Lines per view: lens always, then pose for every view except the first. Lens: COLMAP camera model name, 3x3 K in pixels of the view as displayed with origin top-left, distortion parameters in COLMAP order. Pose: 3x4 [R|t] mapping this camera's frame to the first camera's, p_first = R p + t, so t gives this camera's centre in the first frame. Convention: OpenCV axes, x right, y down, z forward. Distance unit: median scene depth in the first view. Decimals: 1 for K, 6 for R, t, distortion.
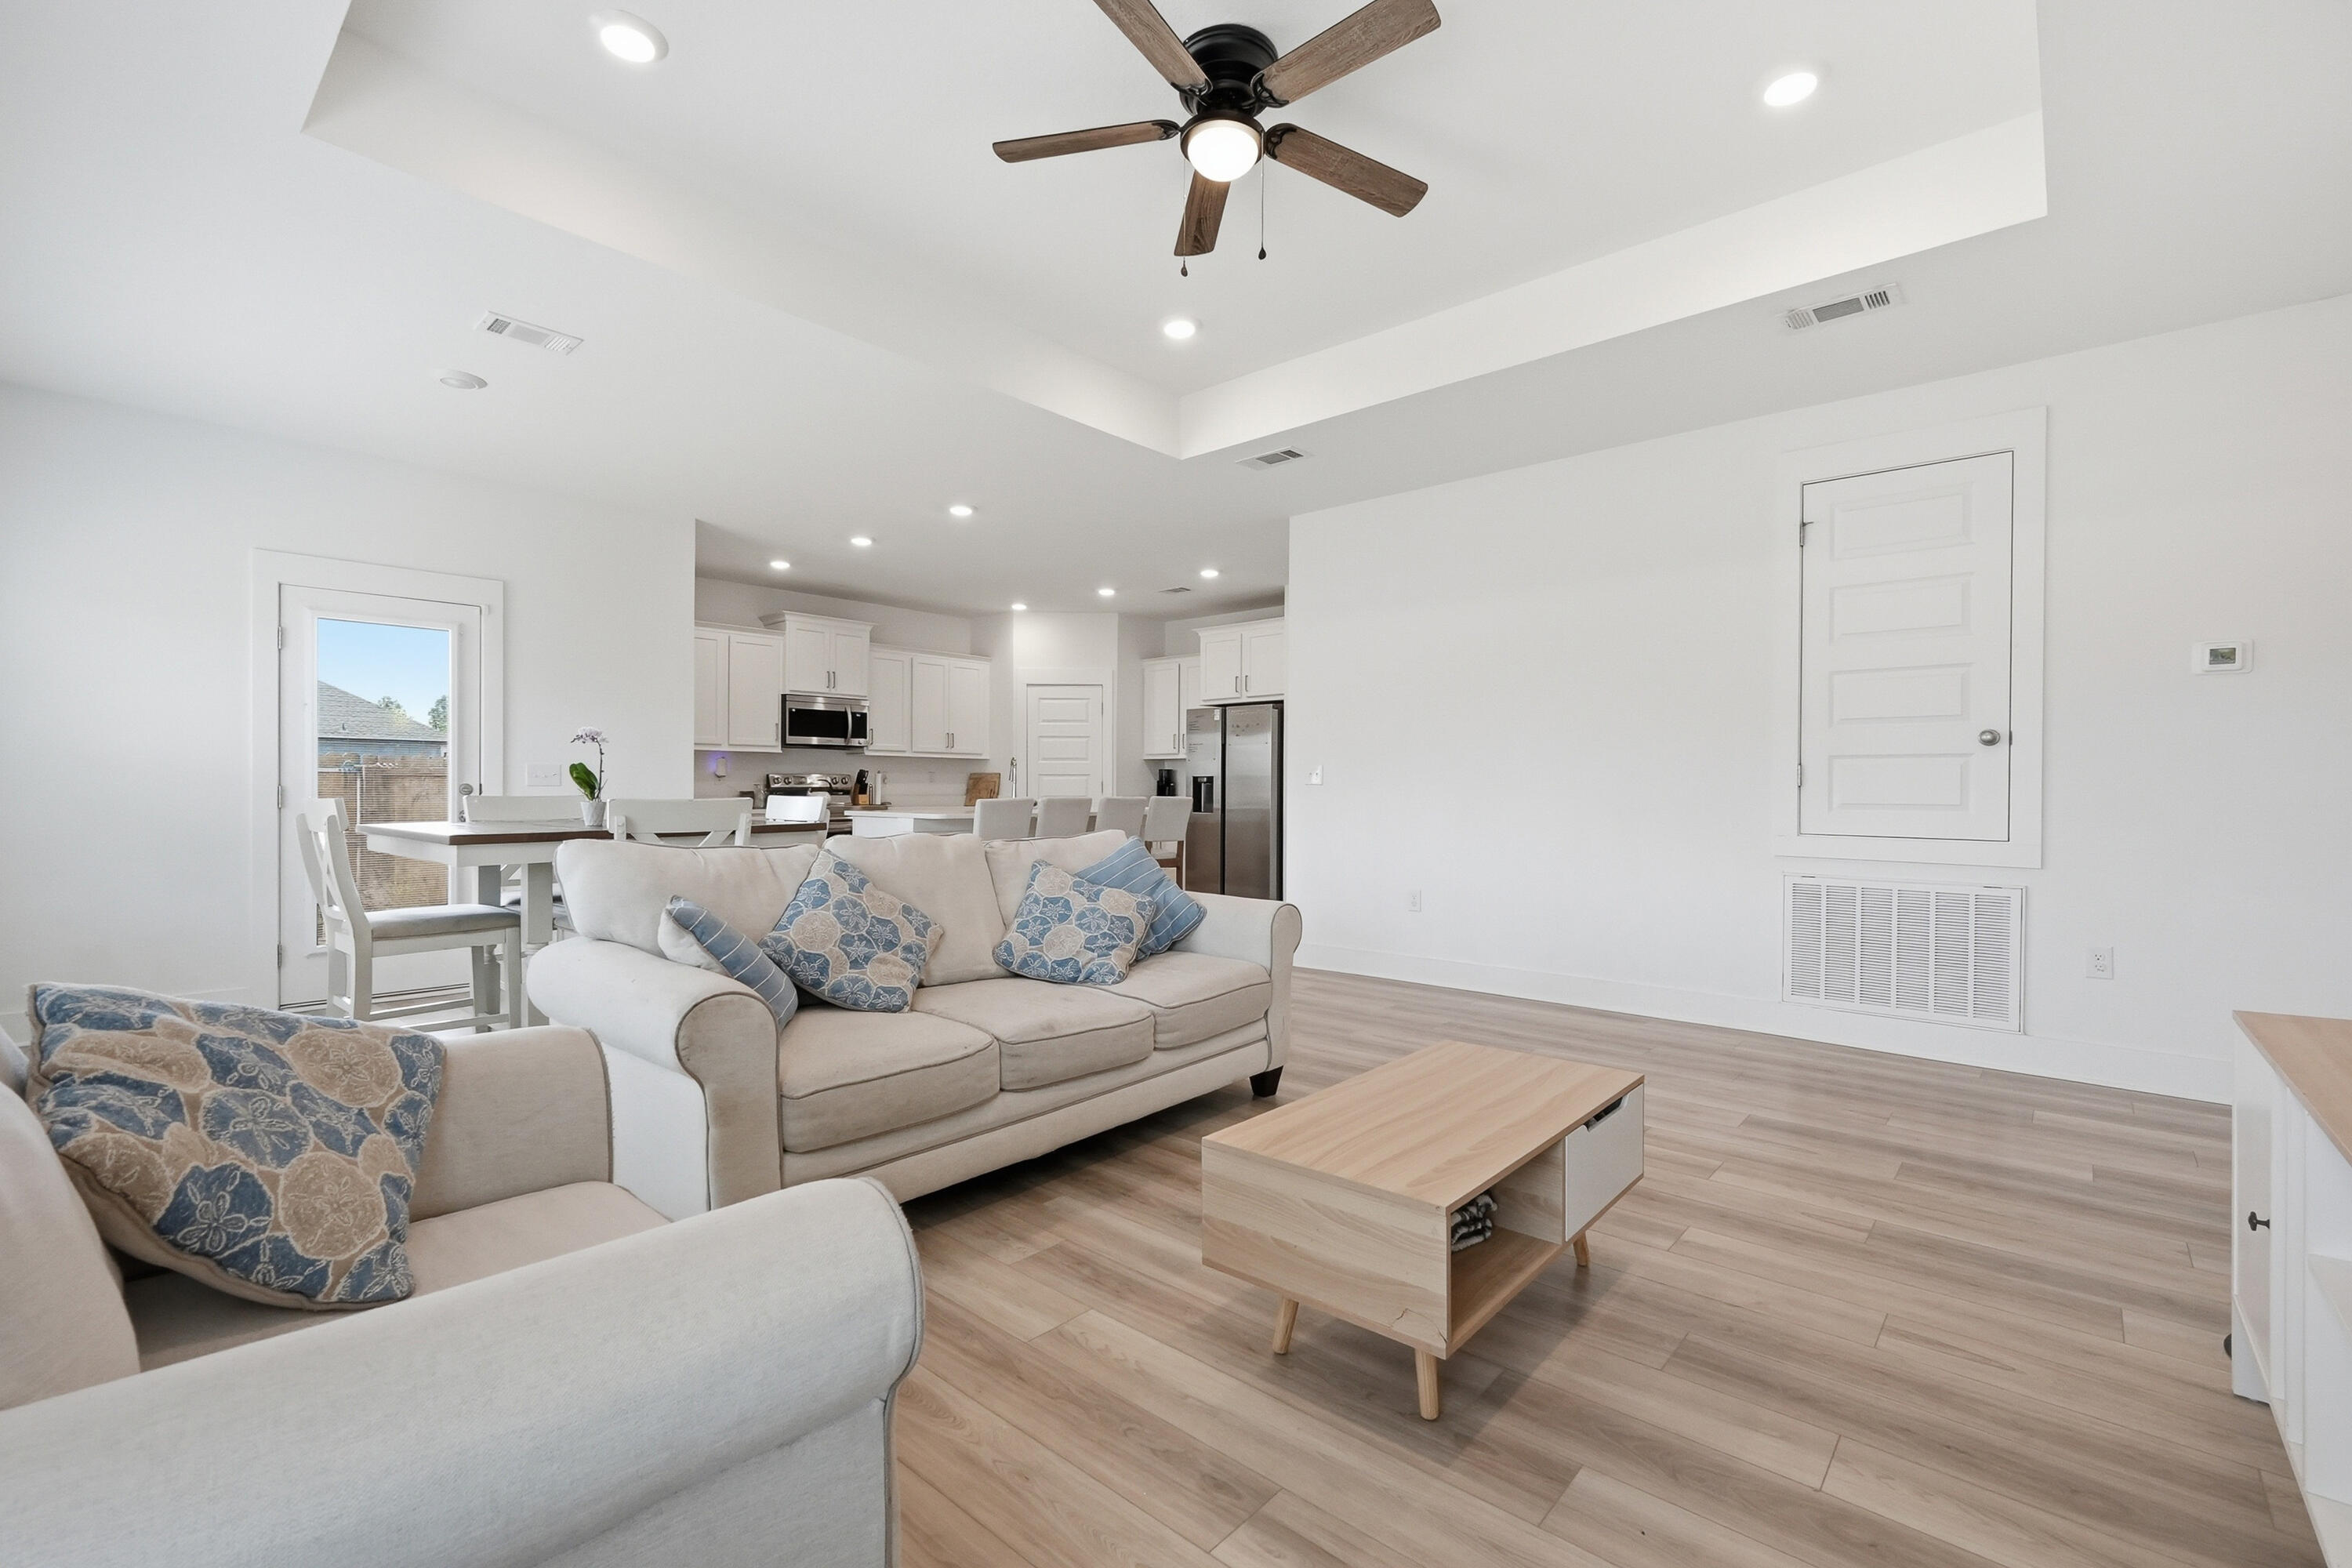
lens RADIAL K [[1010.1, 0, 1176.0], [0, 1010.1, 784.0], [0, 0, 1]] dist [-0.000725, 0.000362]
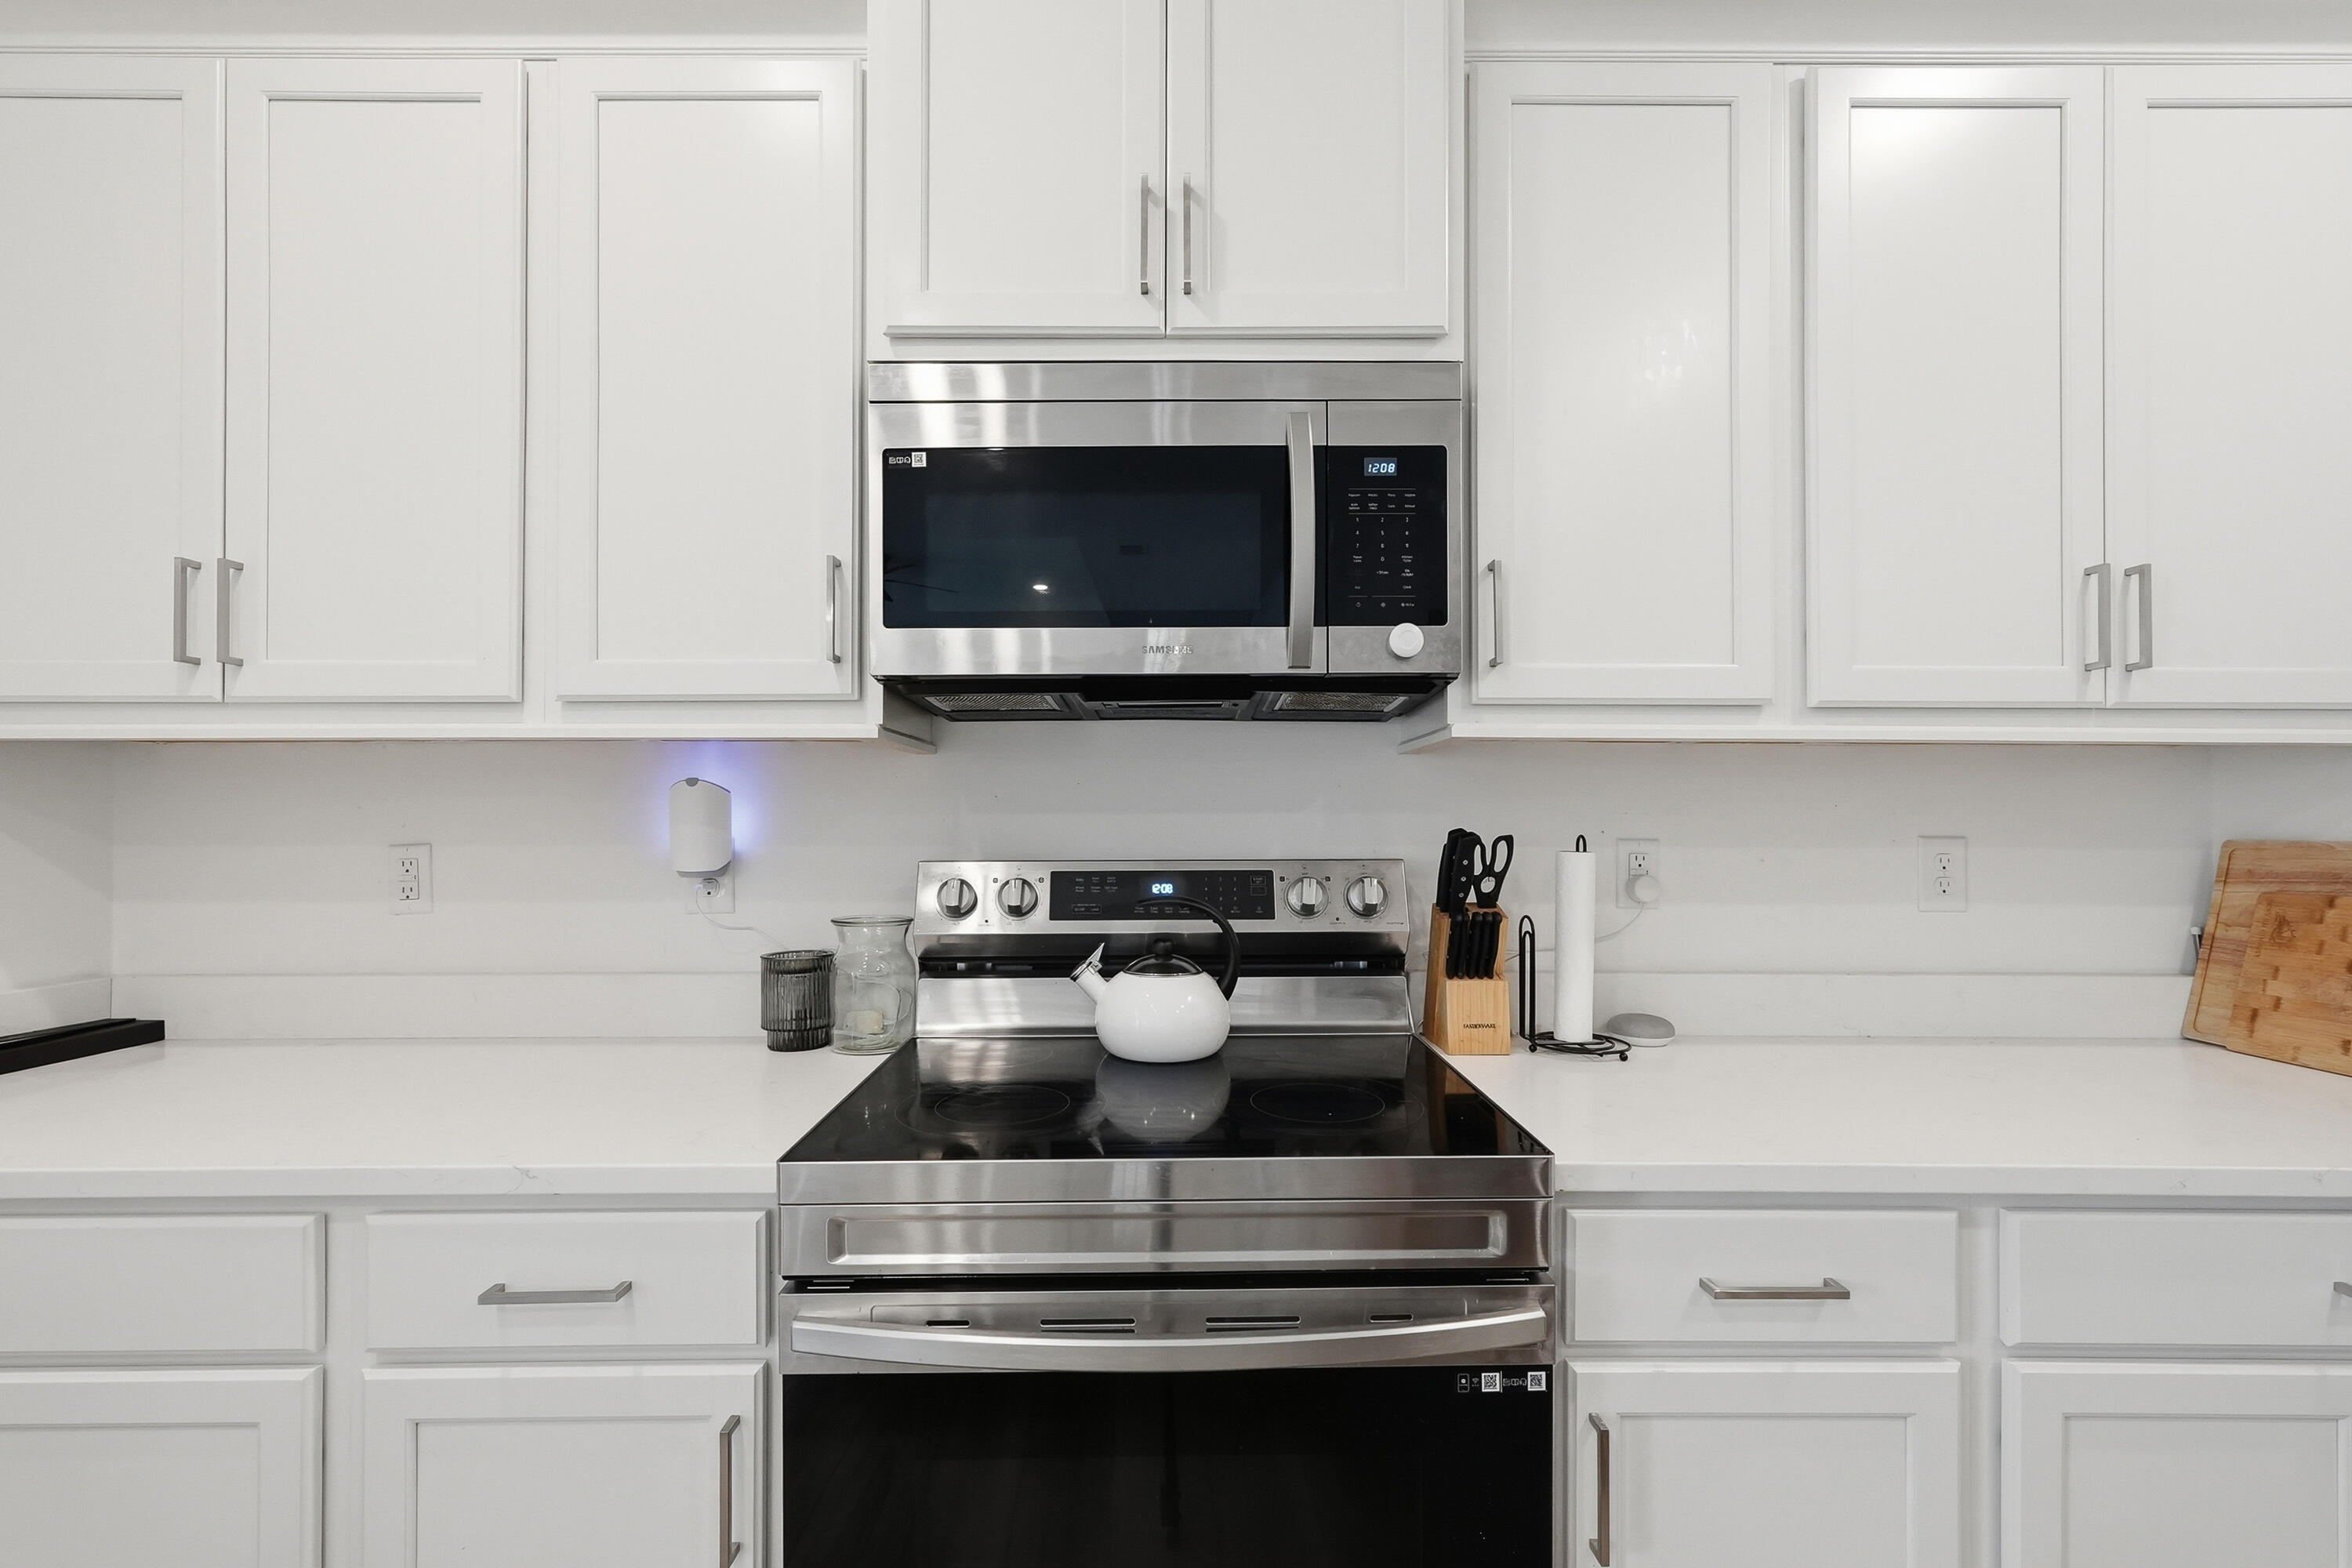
lens RADIAL K [[985.4, 0, 1174.4], [0, 985.4, 804.3], [0, 0, 1]] dist [-0.001945, 0.000782]
pose [[0.665547, -0.013144, -0.746240, -0.230096], [0.005691, 0.999905, -0.012536, -0.017625], [0.746334, 0.004097, 0.665559, 0.891581]]
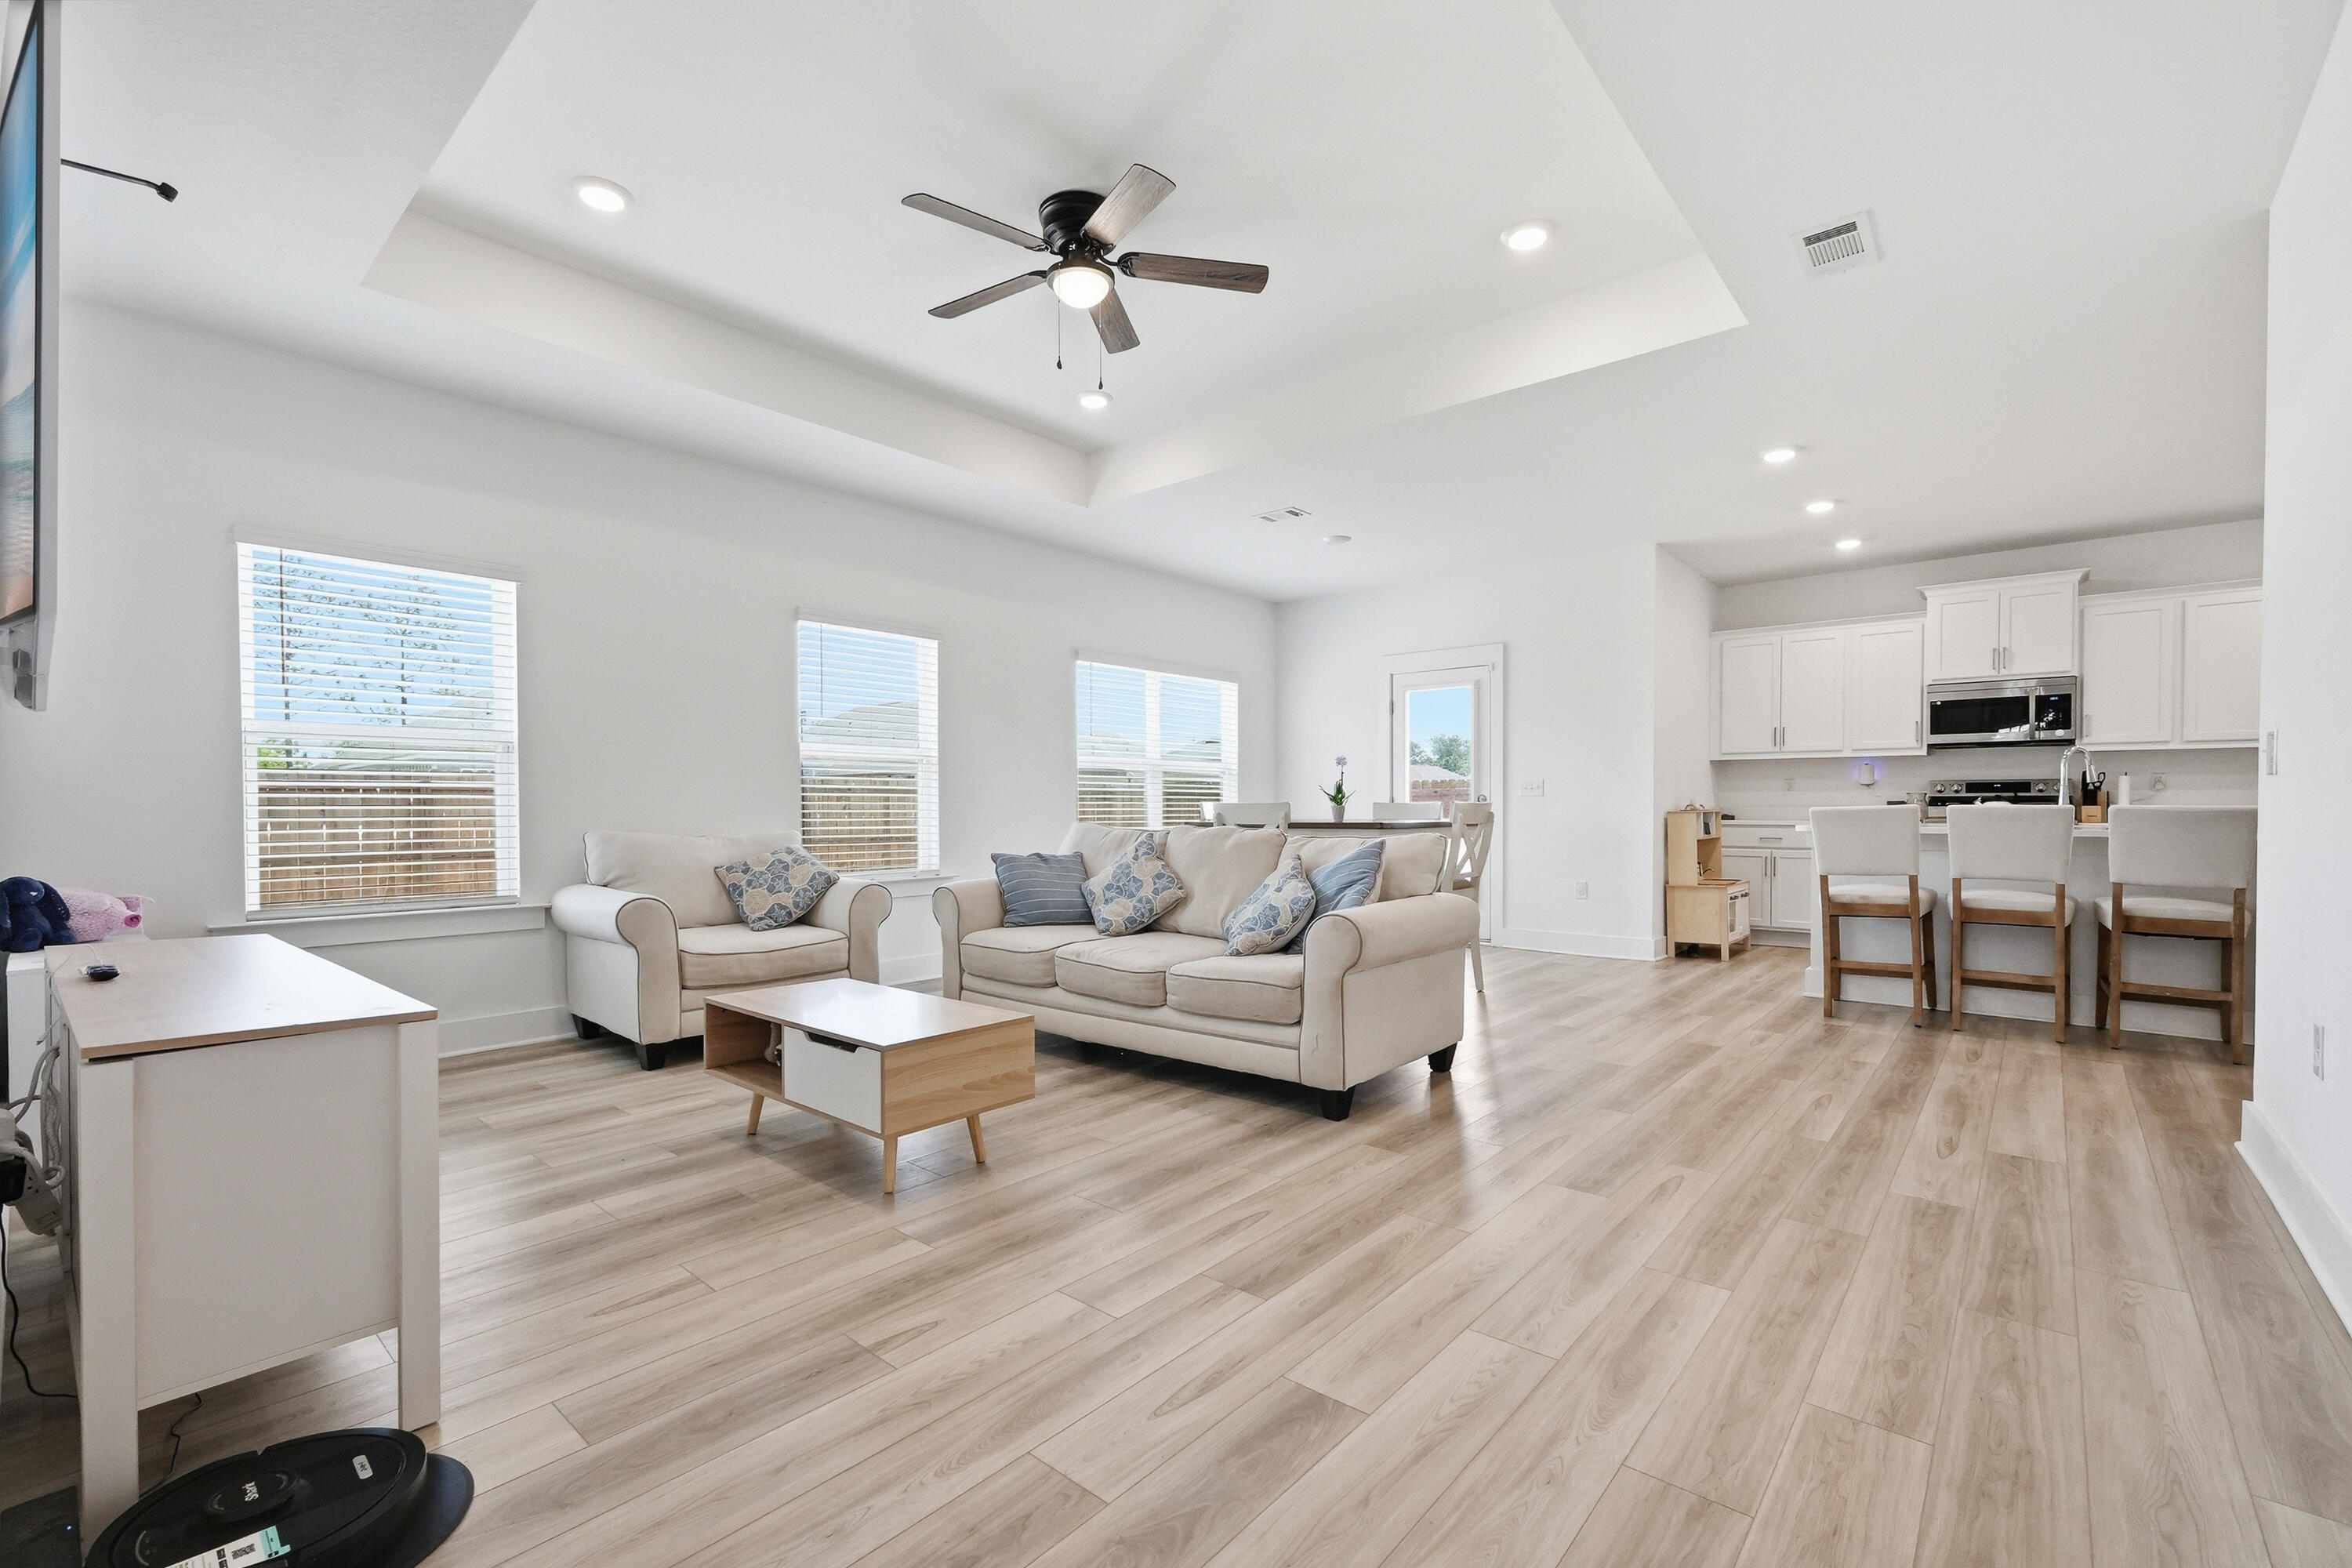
lens RADIAL K [[1004.0, 0, 1184.7], [0, 1004.0, 816.9], [0, 0, 1]] dist [-0.000413, 0.000102]
pose [[0.022678, 0.011681, -0.999675, 0.413779], [0.003723, 0.999924, 0.011769, 0.007823], [0.999736, -0.003989, 0.022633, 0.348326]]
